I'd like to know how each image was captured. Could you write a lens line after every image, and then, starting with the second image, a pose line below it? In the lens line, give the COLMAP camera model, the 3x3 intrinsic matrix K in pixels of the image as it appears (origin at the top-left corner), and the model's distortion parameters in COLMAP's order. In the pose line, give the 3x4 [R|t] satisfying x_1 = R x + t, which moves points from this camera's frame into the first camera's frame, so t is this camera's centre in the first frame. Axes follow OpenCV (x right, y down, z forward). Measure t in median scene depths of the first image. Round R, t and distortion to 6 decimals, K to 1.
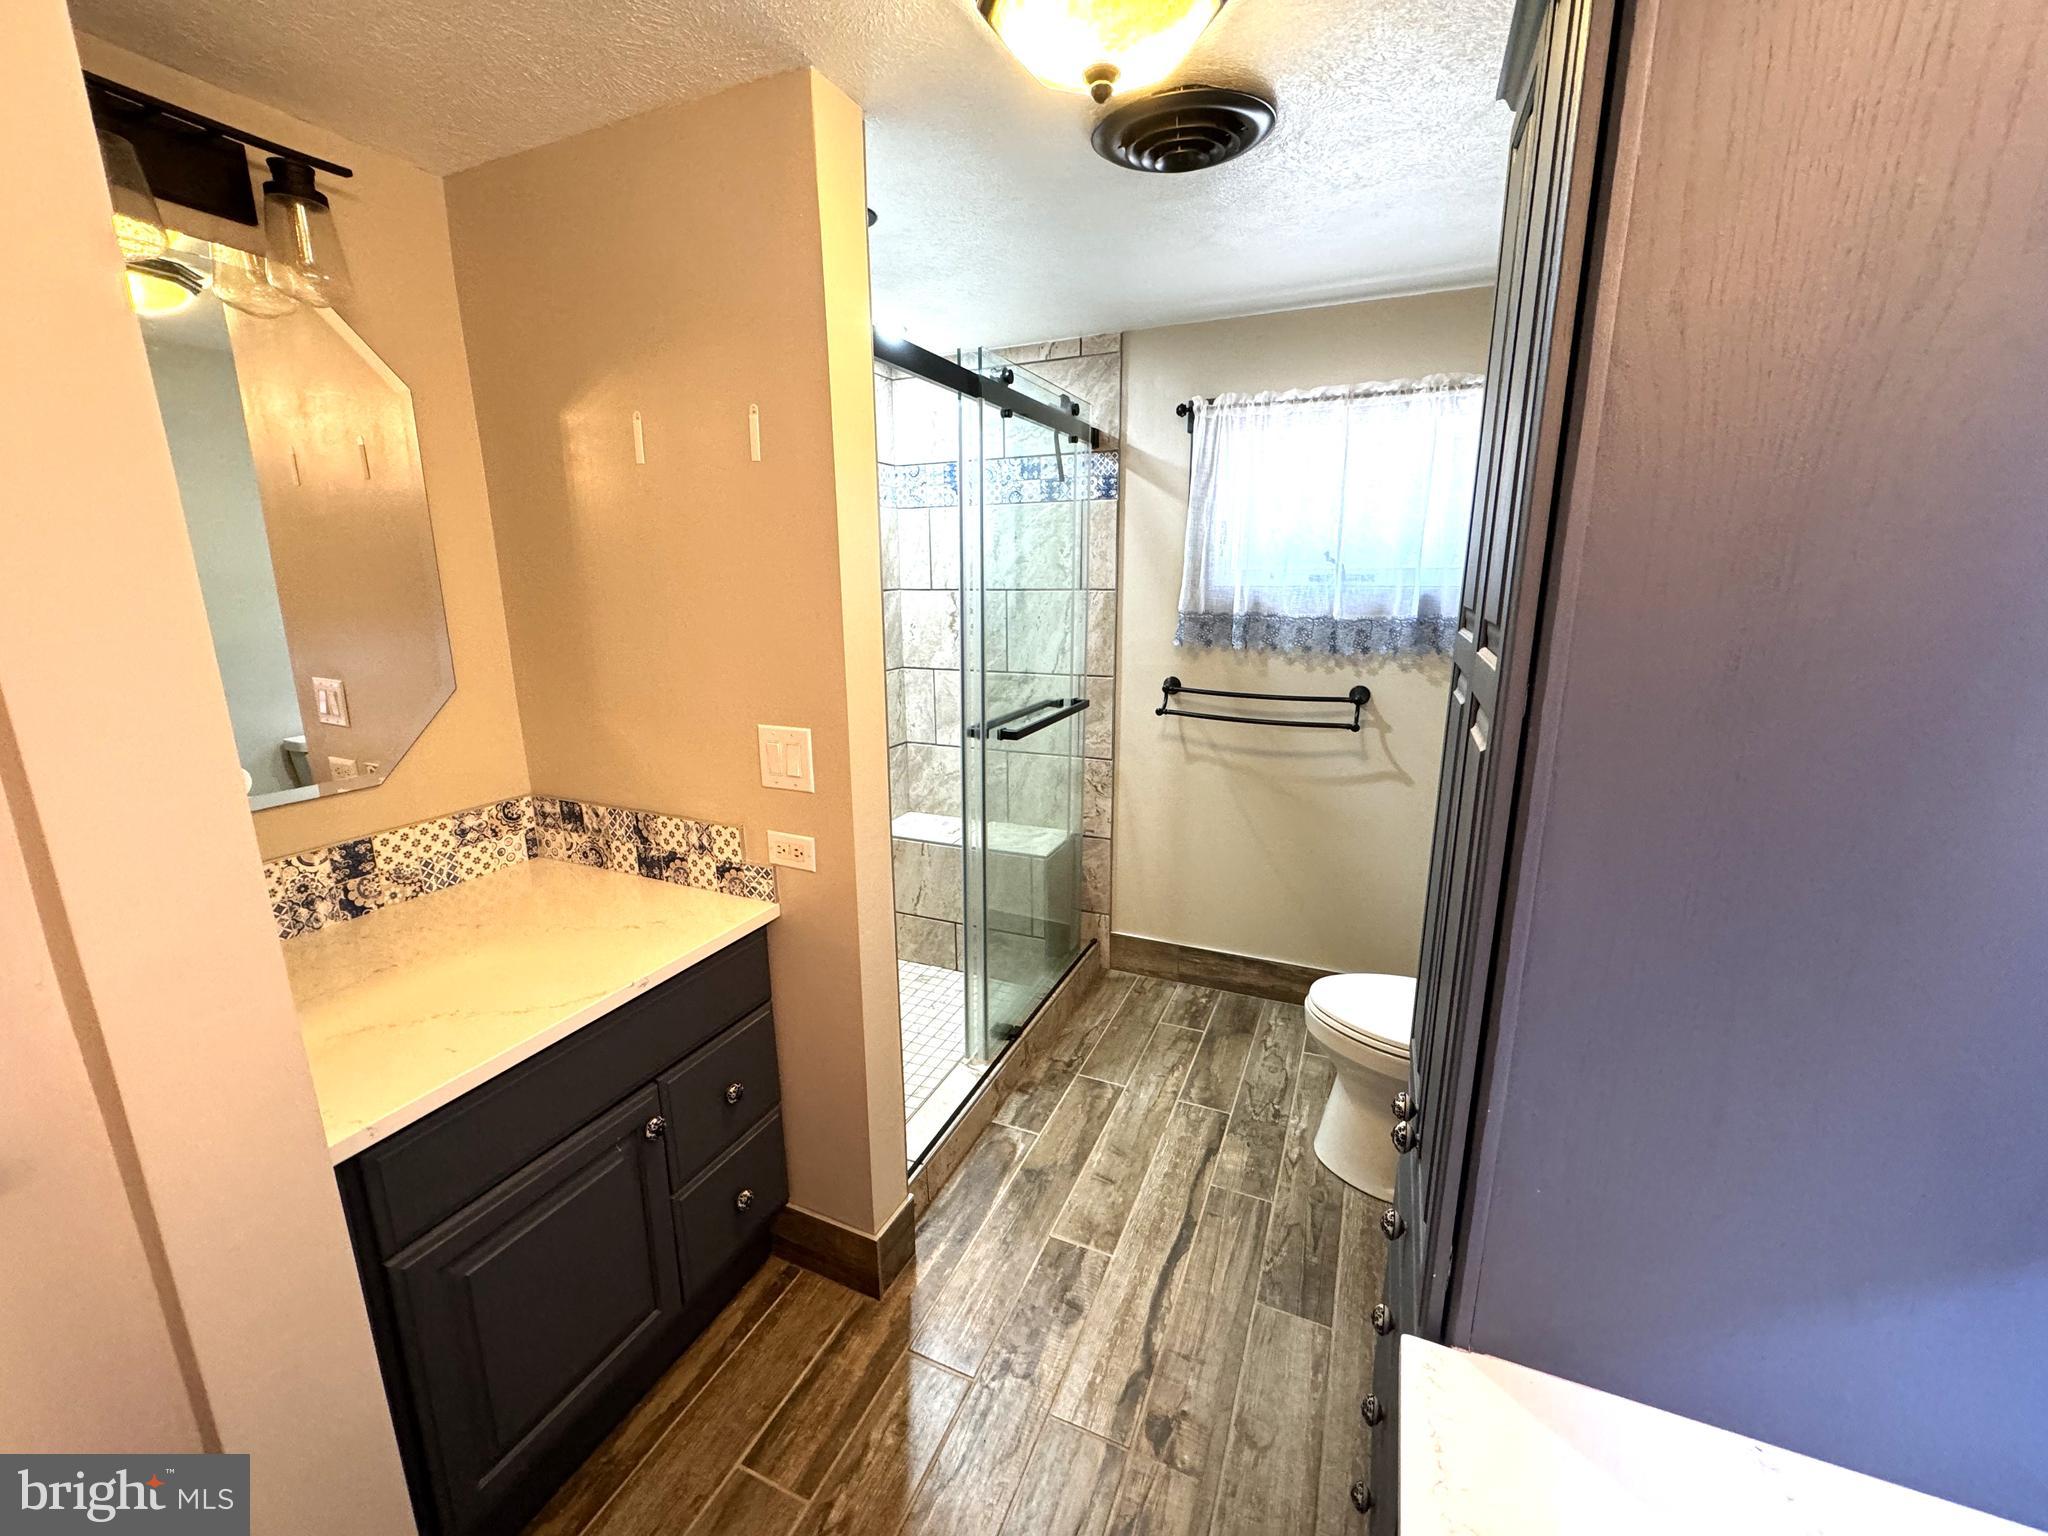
lens RADIAL K [[816.9, 0, 1022.9], [0, 816.9, 767.9], [0, 0, 1]] dist [-0.002024, 0.000073]
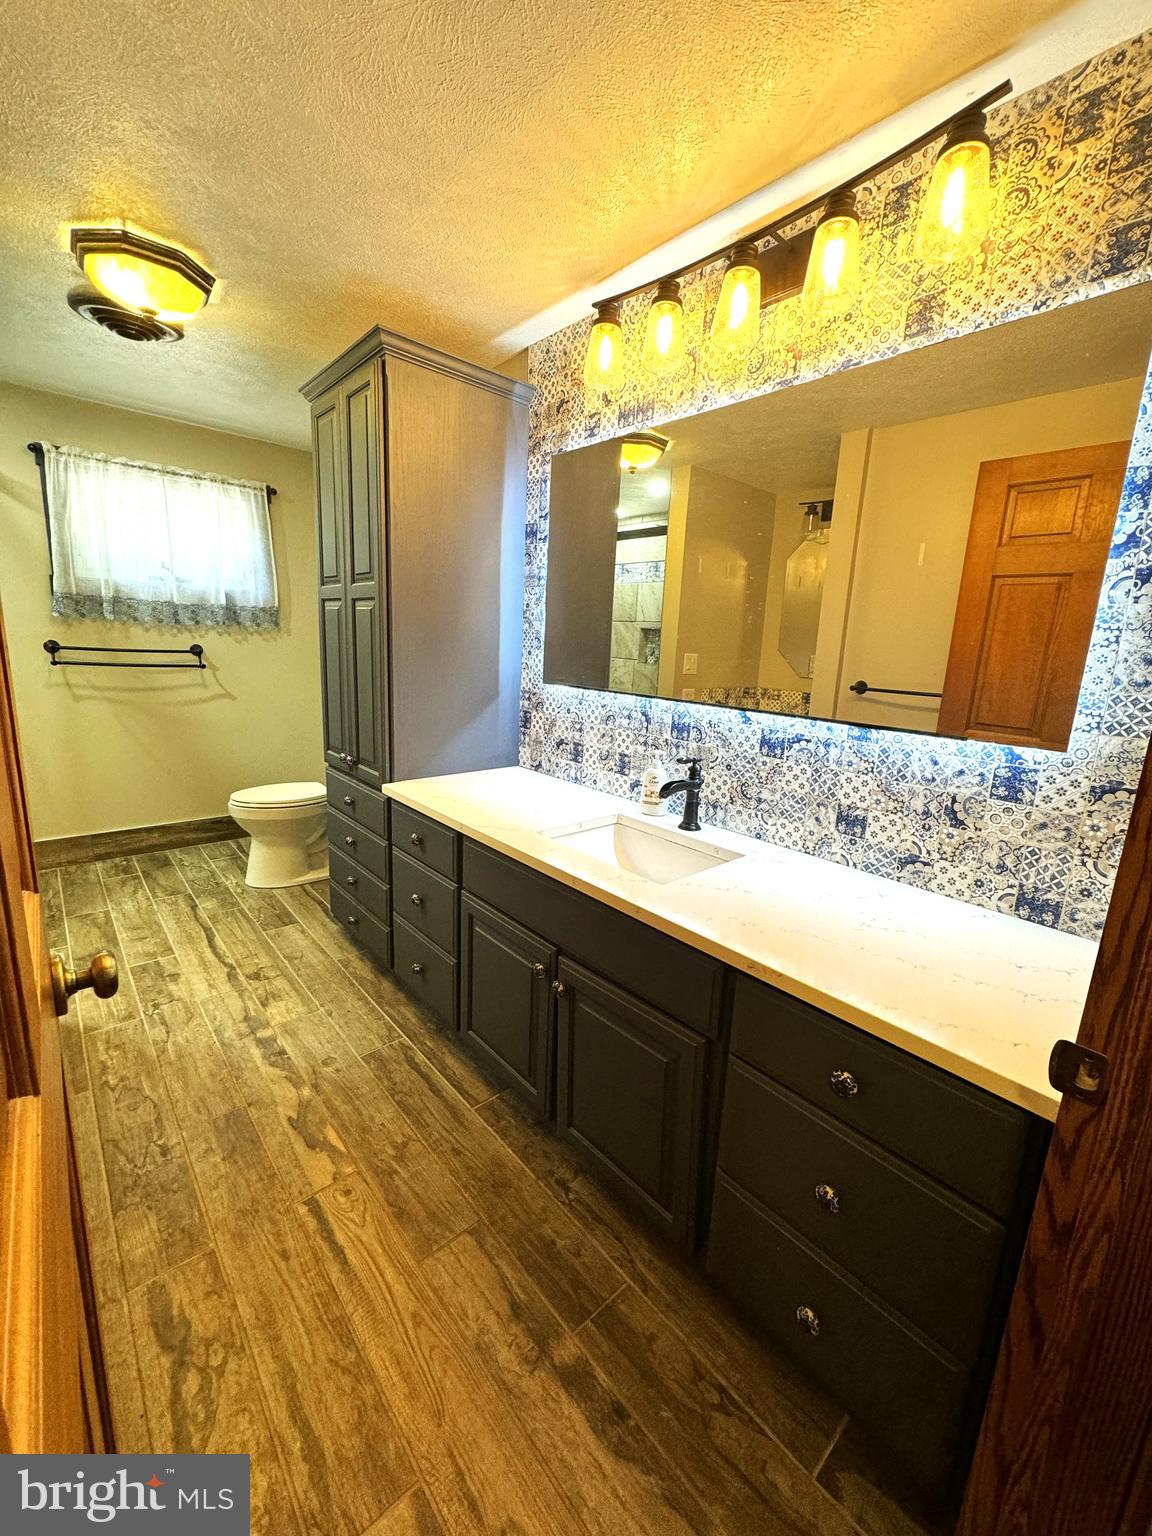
lens RADIAL K [[614.2, 0, 576.0], [0, 614.2, 768.0], [0, 0, 1]] dist [0.000148, -0.000123]
pose [[0.419677, -0.161248, 0.893236, -0.454148], [0.160226, 0.981801, 0.101955, 0.153493], [-0.893420, 0.100332, 0.437875, -0.261706]]
